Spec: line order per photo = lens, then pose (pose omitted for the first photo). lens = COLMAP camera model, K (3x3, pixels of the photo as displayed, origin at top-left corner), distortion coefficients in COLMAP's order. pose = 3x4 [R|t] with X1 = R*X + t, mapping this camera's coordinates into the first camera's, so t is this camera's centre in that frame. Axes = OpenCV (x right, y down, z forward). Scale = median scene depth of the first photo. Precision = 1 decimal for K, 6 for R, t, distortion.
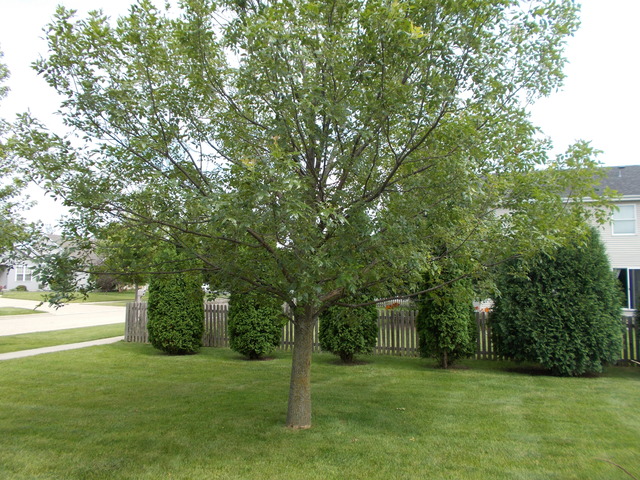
lens RADIAL K [[486.2, 0, 319.9], [0, 486.2, 240.2], [0, 0, 1]] dist [0.004908, -0.008115]
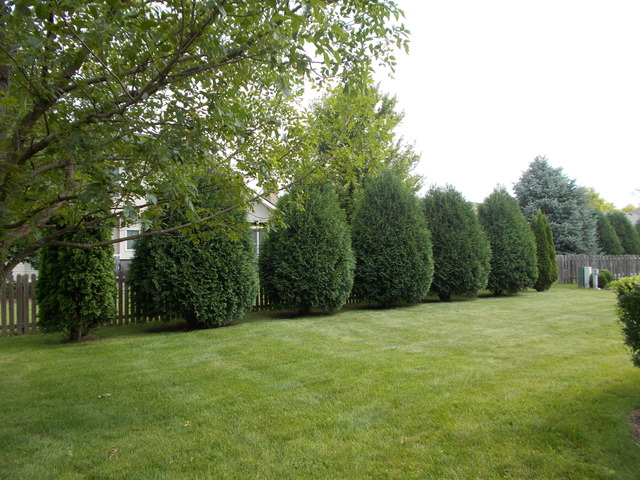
lens RADIAL K [[486.2, 0, 319.0], [0, 486.2, 239.9], [0, 0, 1]] dist [0.004908, -0.008115]
pose [[0.600073, 0.004344, 0.799933, -0.162076], [-0.049692, 0.998256, 0.031856, 0.060495], [-0.798400, -0.058866, 0.599243, 0.252083]]
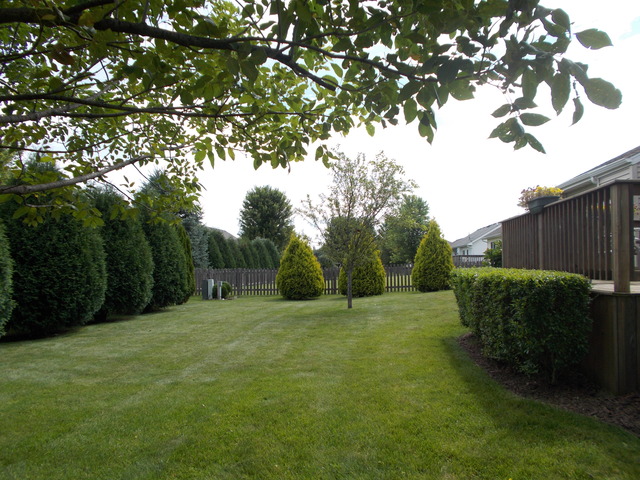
lens RADIAL K [[486.2, 0, 320.0], [0, 486.2, 240.3], [0, 0, 1]] dist [0.004908, -0.008115]
pose [[-0.194053, 0.041049, 0.980132, -0.101731], [-0.070680, 0.995942, -0.055705, 0.096200], [-0.978441, -0.080085, -0.190365, 0.536395]]
